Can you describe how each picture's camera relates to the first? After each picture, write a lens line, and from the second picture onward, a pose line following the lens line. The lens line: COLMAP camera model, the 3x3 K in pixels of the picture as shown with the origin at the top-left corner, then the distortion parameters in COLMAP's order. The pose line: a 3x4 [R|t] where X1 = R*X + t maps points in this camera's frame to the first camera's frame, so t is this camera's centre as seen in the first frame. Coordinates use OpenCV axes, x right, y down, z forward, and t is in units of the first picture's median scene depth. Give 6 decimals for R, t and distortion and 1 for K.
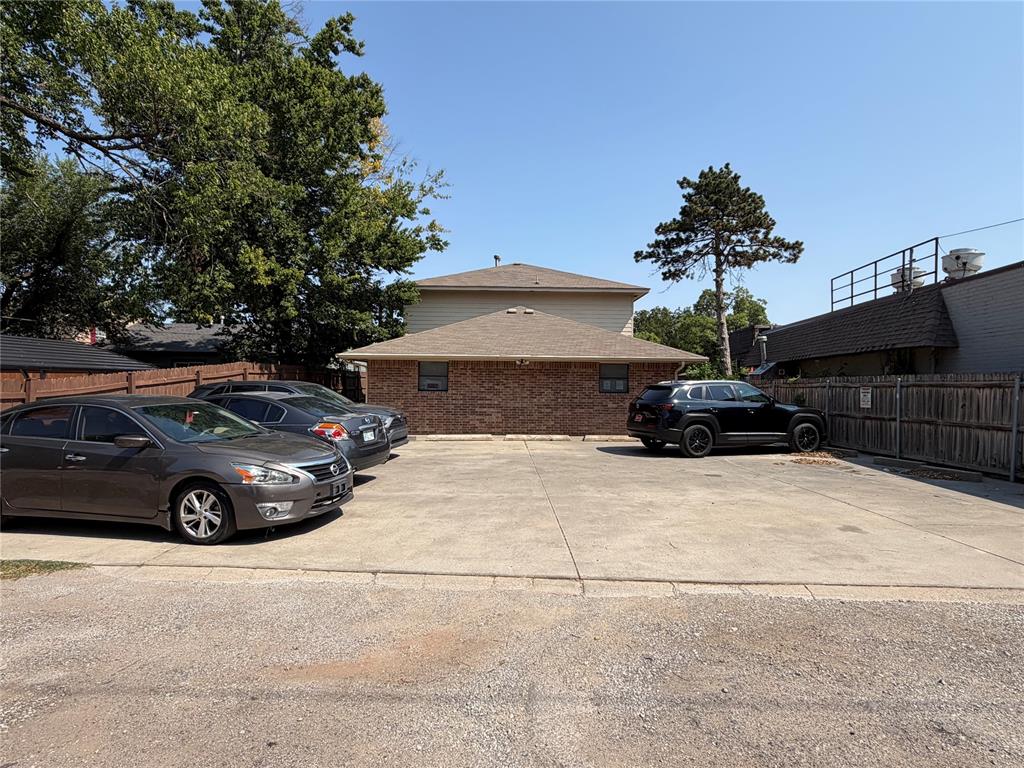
lens RADIAL K [[556.1, 0, 513.2], [0, 556.1, 381.8], [0, 0, 1]] dist [0.000955, 0.000596]
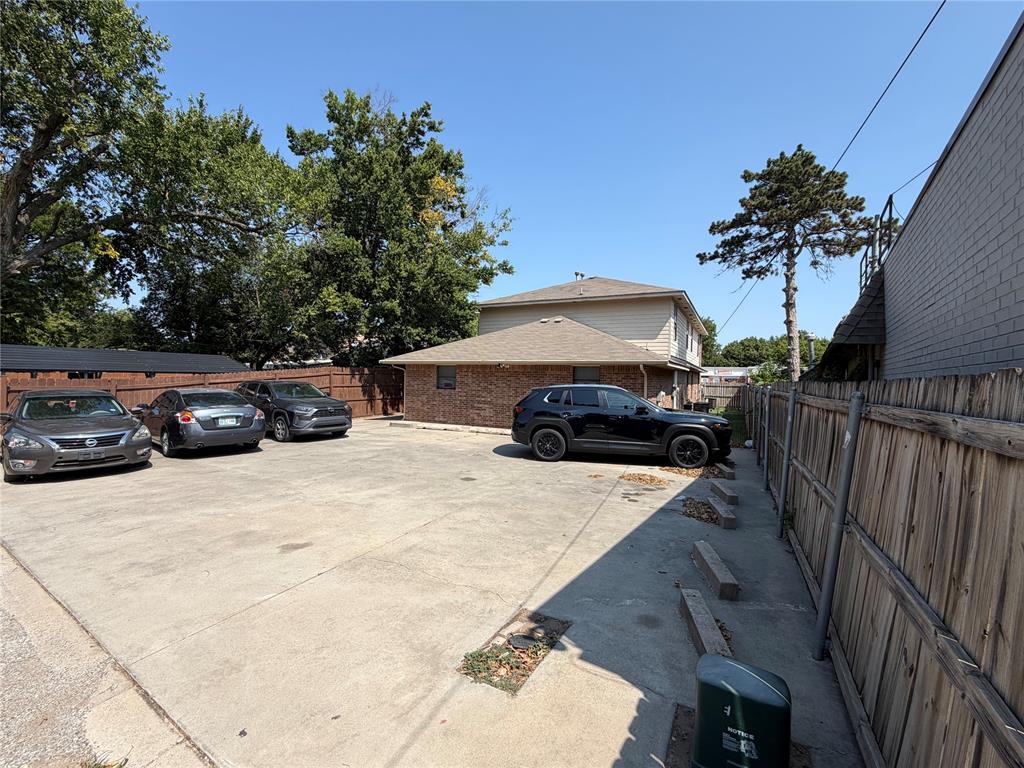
lens RADIAL K [[446.6, 0, 513.2], [0, 446.6, 384.8], [0, 0, 1]] dist [-0.000288, -0.000002]
pose [[0.878731, 0.015051, -0.477080, 0.392539], [-0.008537, 0.999838, 0.015819, -0.008409], [0.477241, -0.009828, 0.878717, 0.154229]]
